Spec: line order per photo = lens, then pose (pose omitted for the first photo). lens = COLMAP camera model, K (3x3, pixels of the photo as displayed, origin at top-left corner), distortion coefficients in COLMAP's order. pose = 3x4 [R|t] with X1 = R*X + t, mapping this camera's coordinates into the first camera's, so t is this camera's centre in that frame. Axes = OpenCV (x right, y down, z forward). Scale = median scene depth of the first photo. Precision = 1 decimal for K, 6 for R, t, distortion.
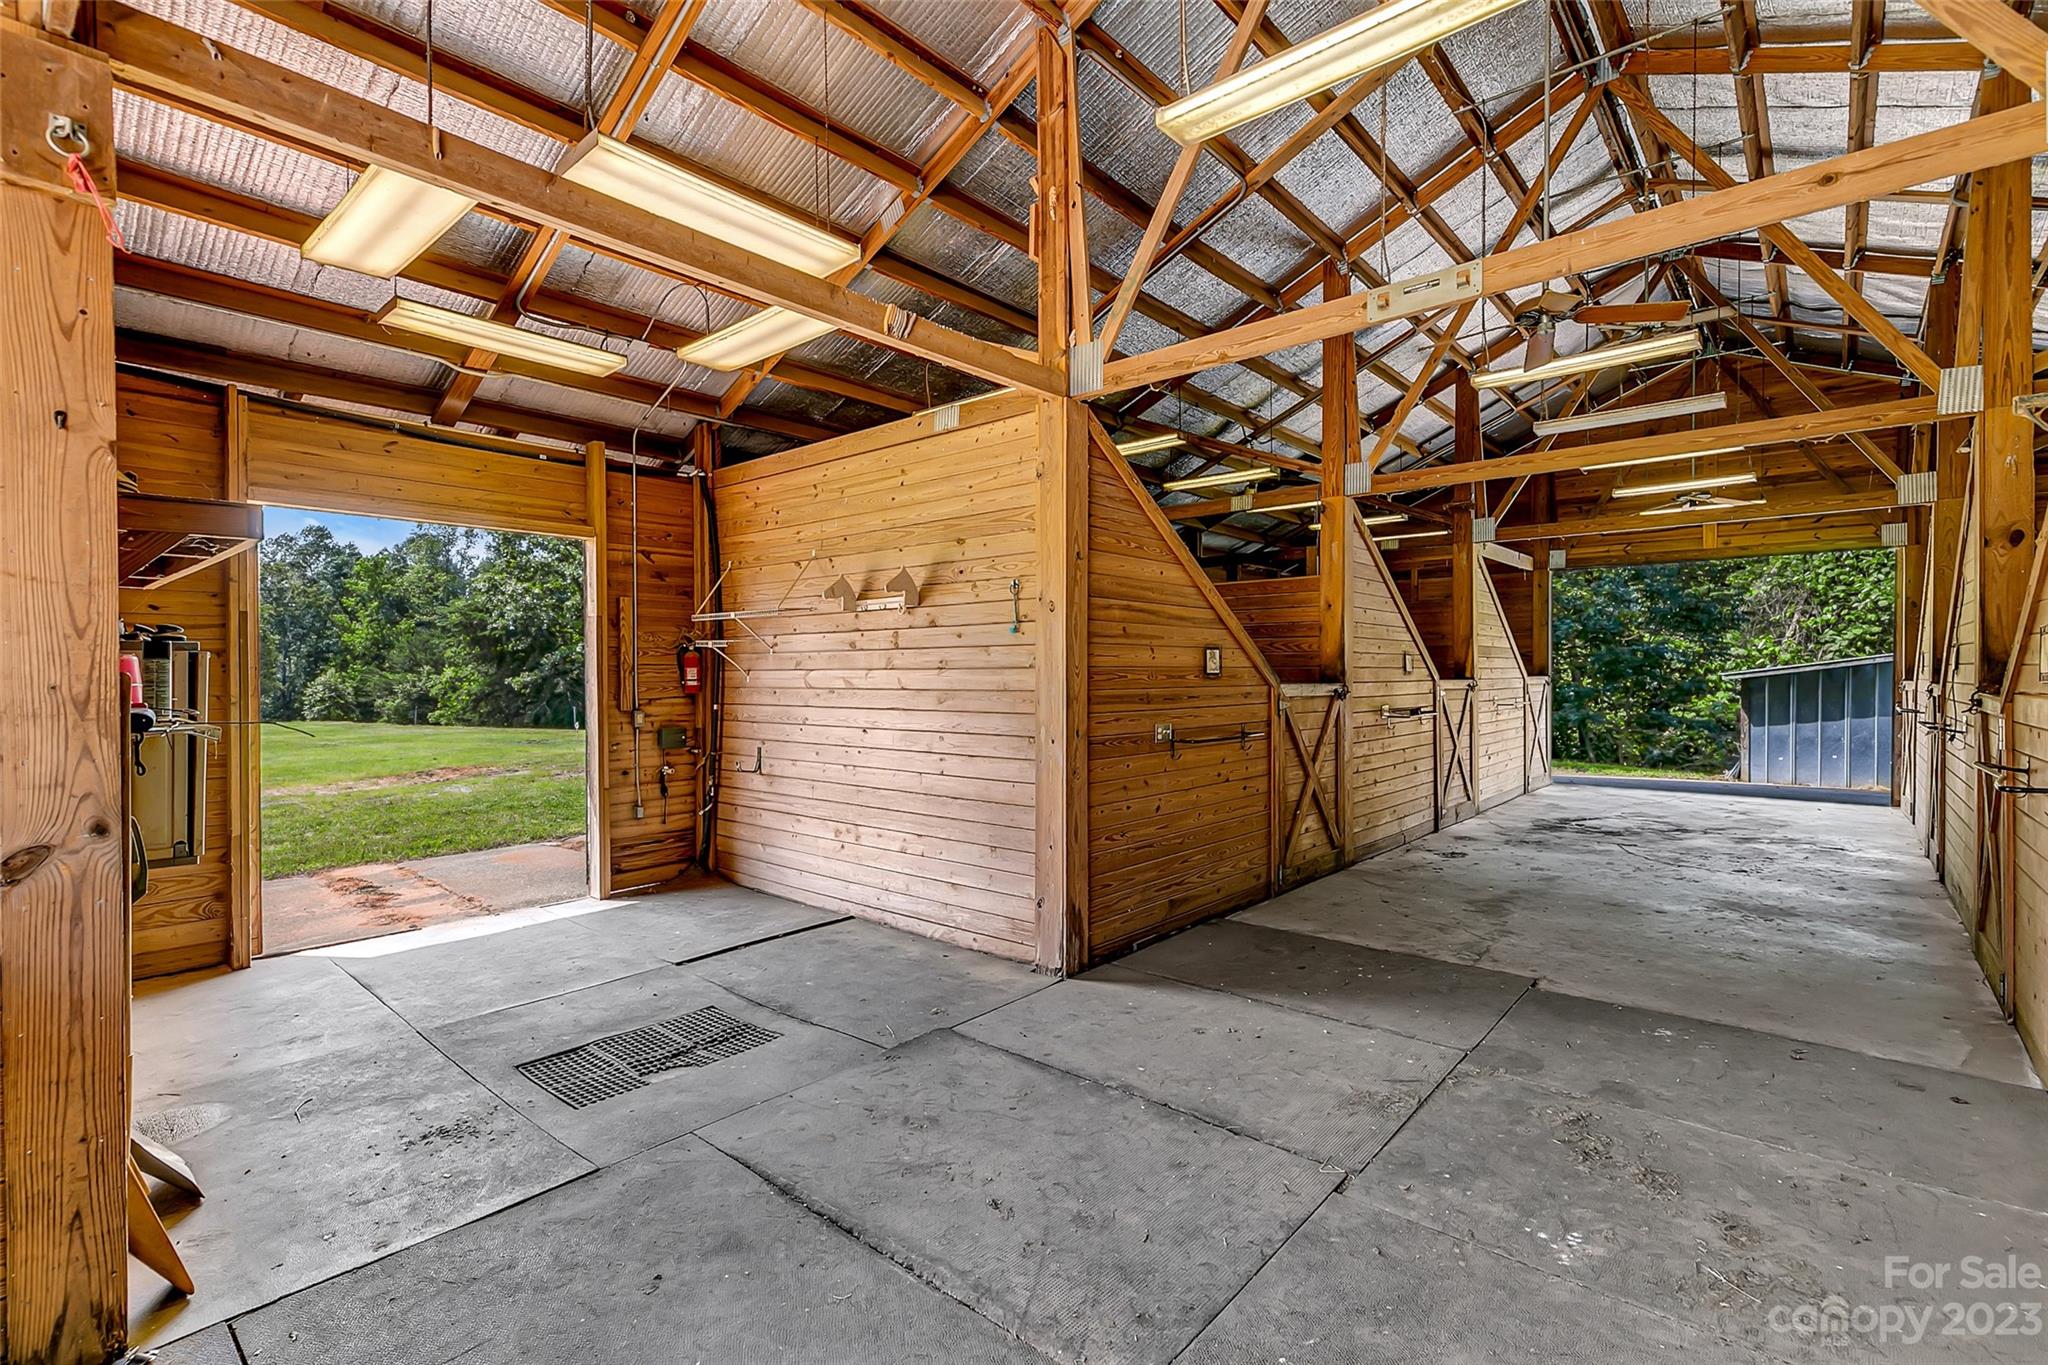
lens RADIAL K [[925.1, 0, 1024.0], [0, 925.1, 682.5], [0, 0, 1]] dist [0.025566, 0.000020]
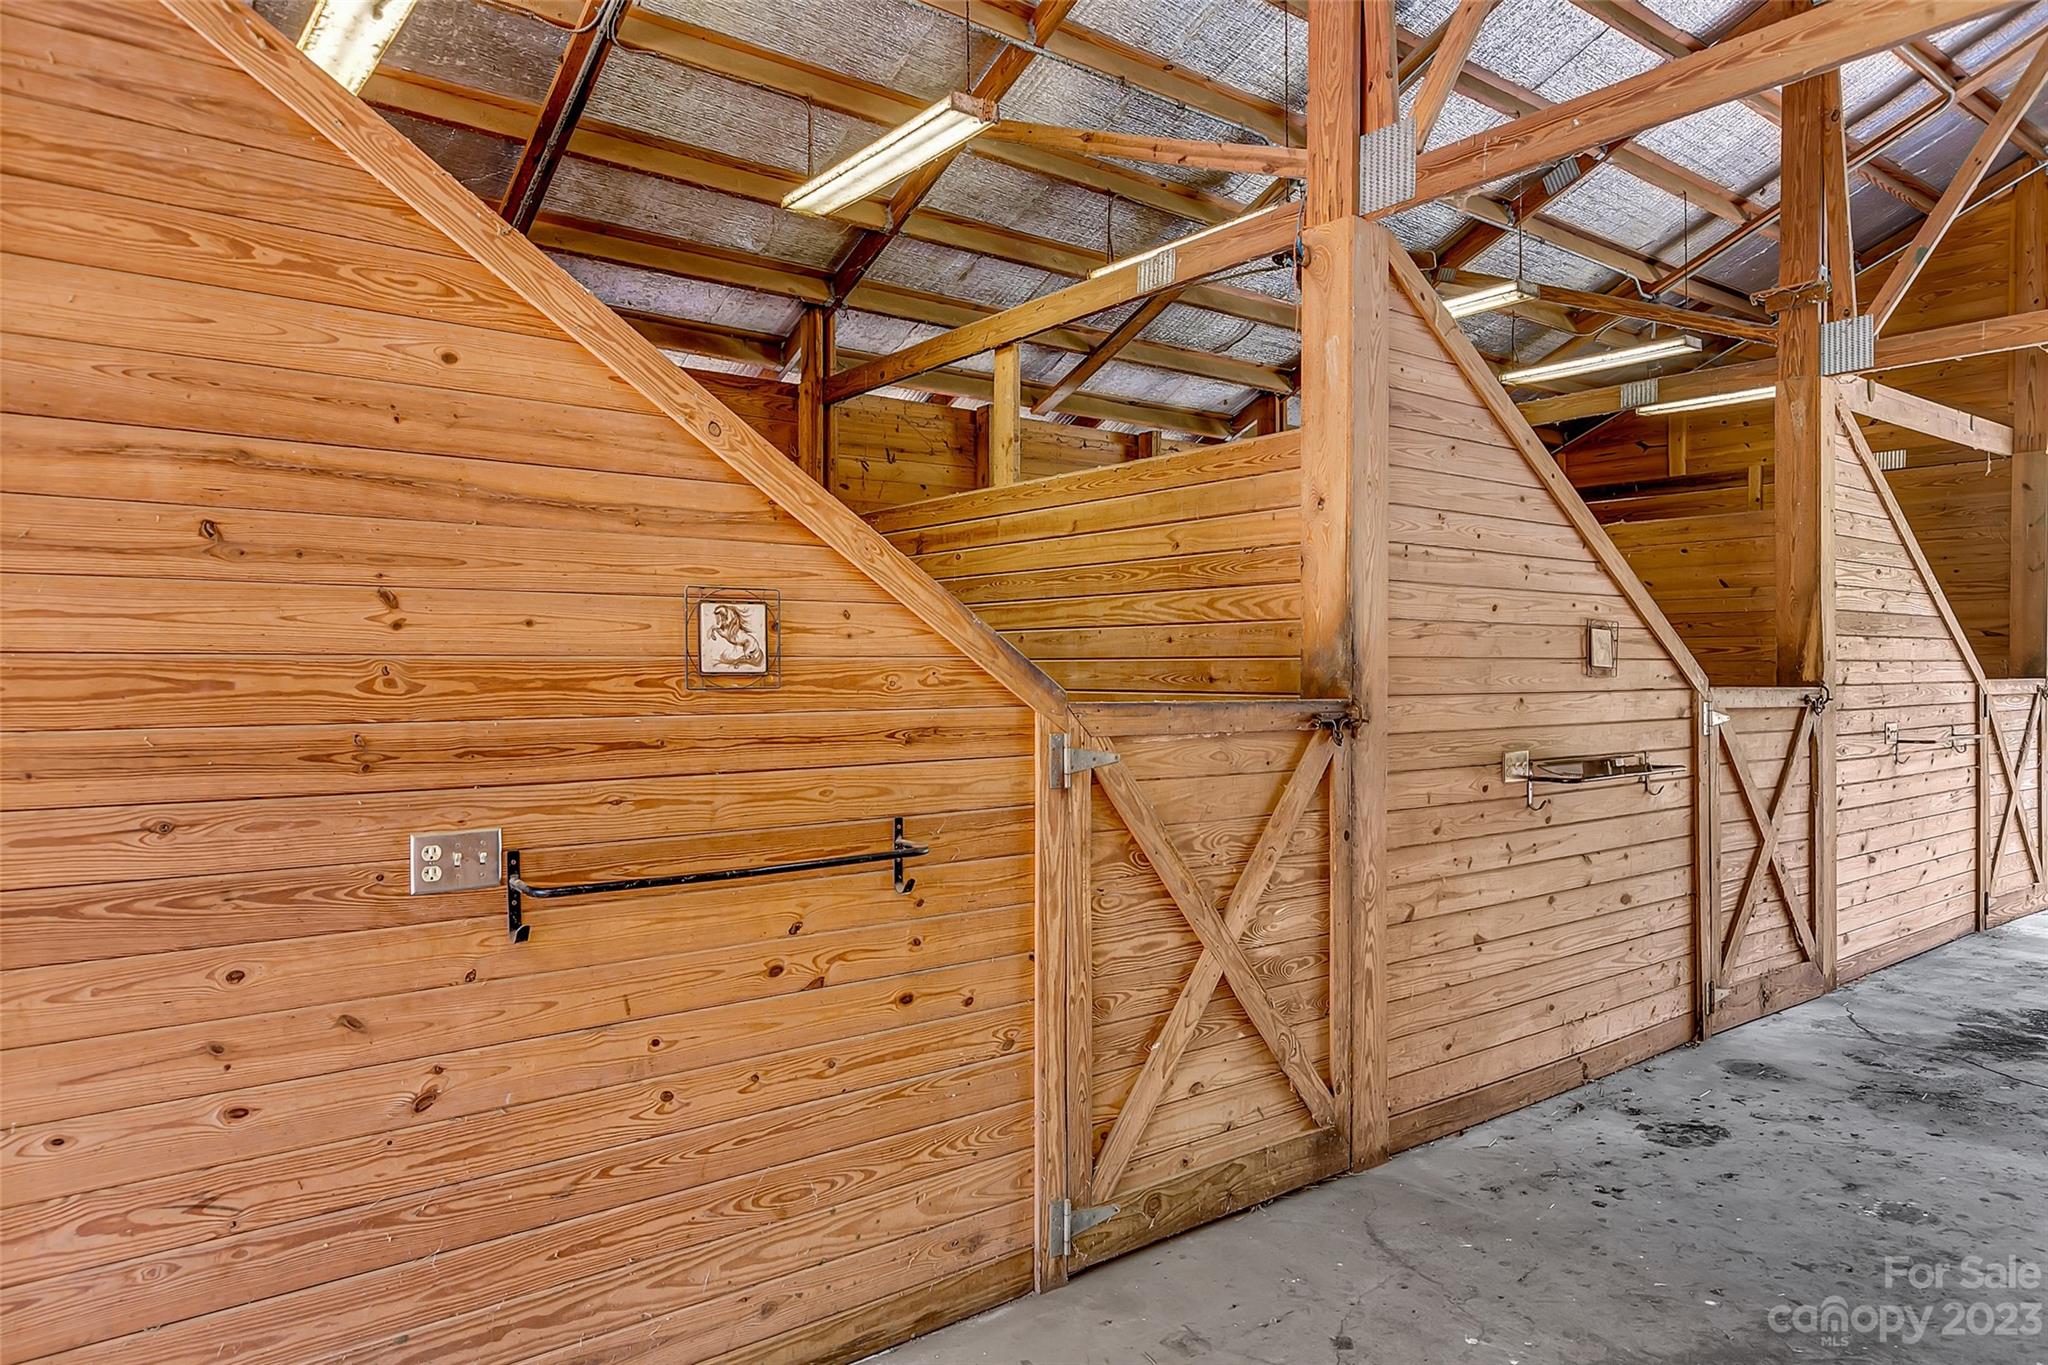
lens RADIAL K [[1288.5, 0, 1024.0], [0, 1288.5, 682.5], [0, 0, 1]] dist [0.006126, -0.000180]
pose [[0.980760, 0.003817, -0.195181, 0.274781], [-0.003542, 0.999992, 0.001760, -0.005440], [0.195186, -0.001034, 0.980766, 0.385509]]
